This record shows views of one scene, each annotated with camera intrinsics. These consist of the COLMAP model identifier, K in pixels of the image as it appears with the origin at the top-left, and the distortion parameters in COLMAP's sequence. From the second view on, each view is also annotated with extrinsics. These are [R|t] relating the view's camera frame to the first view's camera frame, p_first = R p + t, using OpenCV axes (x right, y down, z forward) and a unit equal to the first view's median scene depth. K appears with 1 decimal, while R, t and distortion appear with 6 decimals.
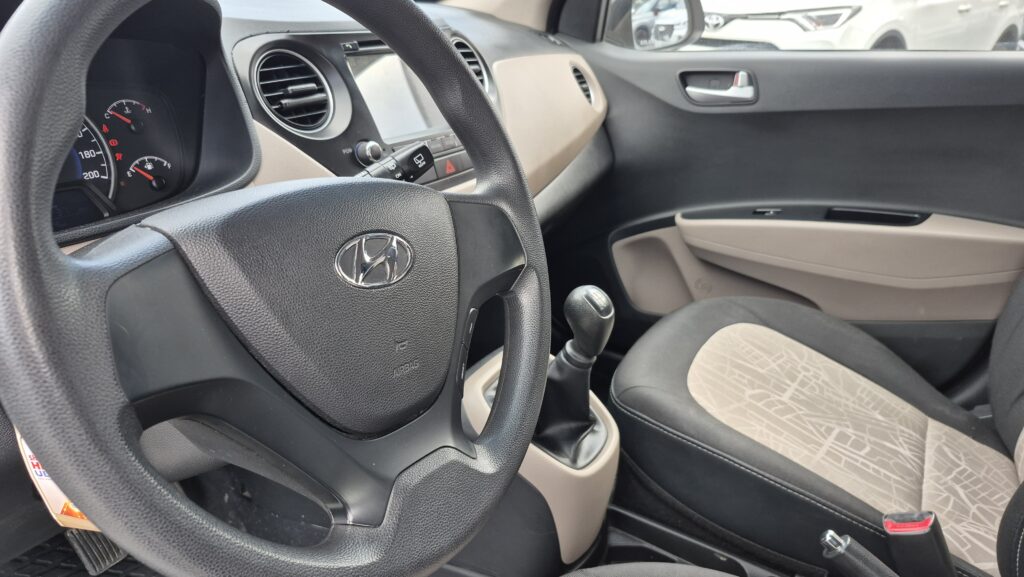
lens RADIAL K [[723.2, 0, 500.9], [0, 723.2, 274.1], [0, 0, 1]] dist [0.077981, -0.102005]
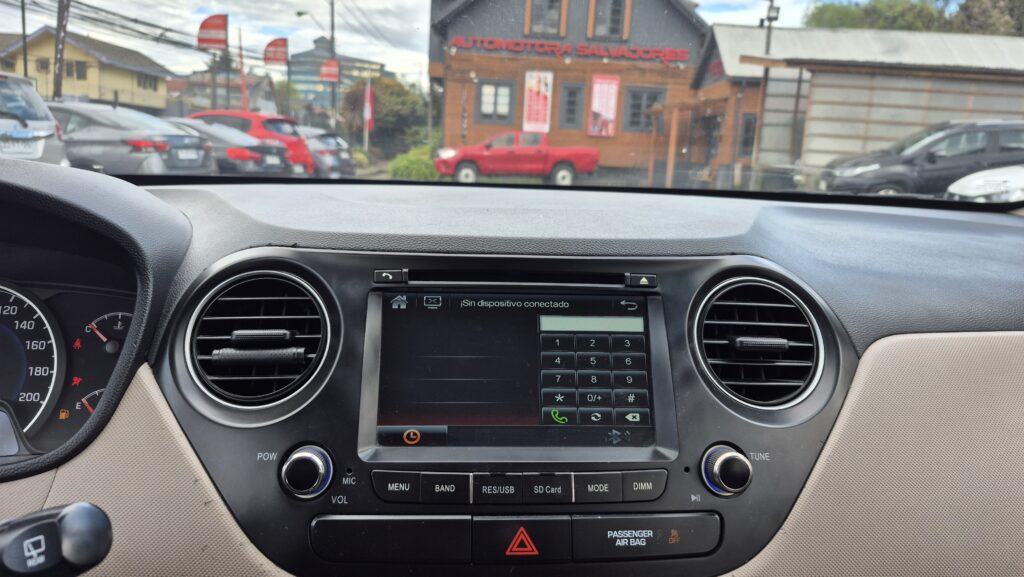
lens RADIAL K [[723.2, 0, 500.9], [0, 723.2, 274.1], [0, 0, 1]] dist [0.077981, -0.102005]
pose [[0.568848, 0.111295, -0.814878, 0.225542], [-0.310553, 0.946519, -0.087516, -0.214914], [0.761557, 0.302846, 0.572988, 0.546240]]
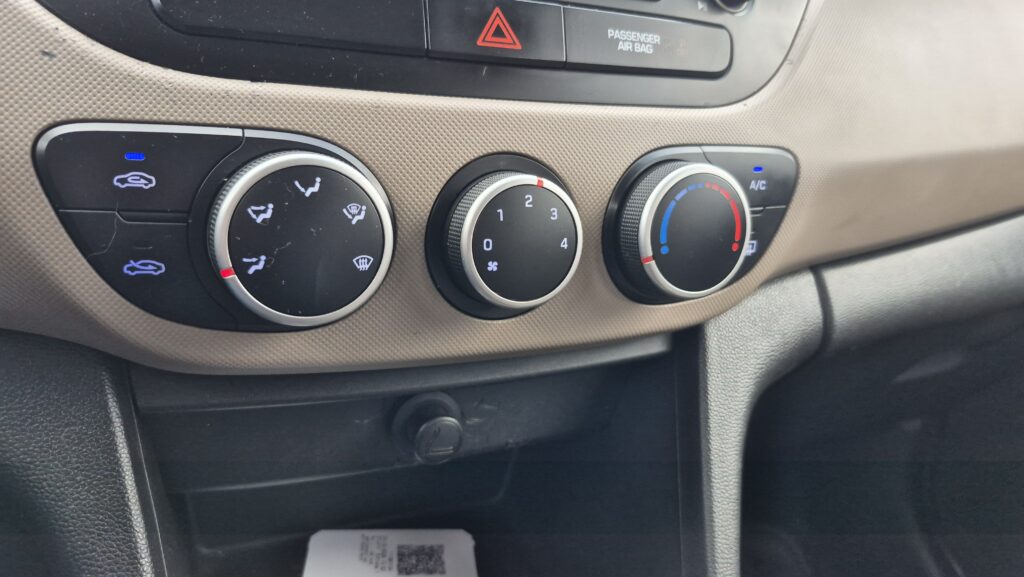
lens RADIAL K [[732.8, 0, 506.2], [0, 732.8, 274.0], [0, 0, 1]] dist [0.074981, -0.104545]
pose [[0.816264, 0.190799, -0.545260, 0.097871], [-0.260298, 0.964110, -0.052307, -0.028141], [0.515710, 0.184627, 0.836634, 0.616119]]
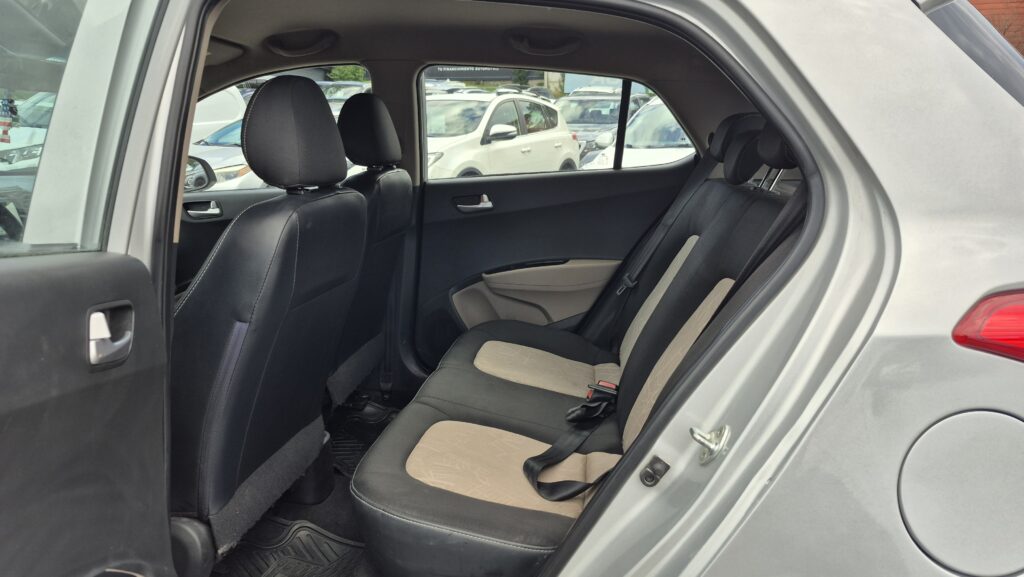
lens RADIAL K [[741.4, 0, 536.4], [0, 741.4, 246.6], [0, 0, 1]] dist [0.078023, -0.107286]
pose [[0.910388, -0.087730, 0.404347, 0.361715], [0.173311, 0.968254, -0.180130, 0.473073], [-0.375708, 0.234066, 0.896692, -1.482416]]
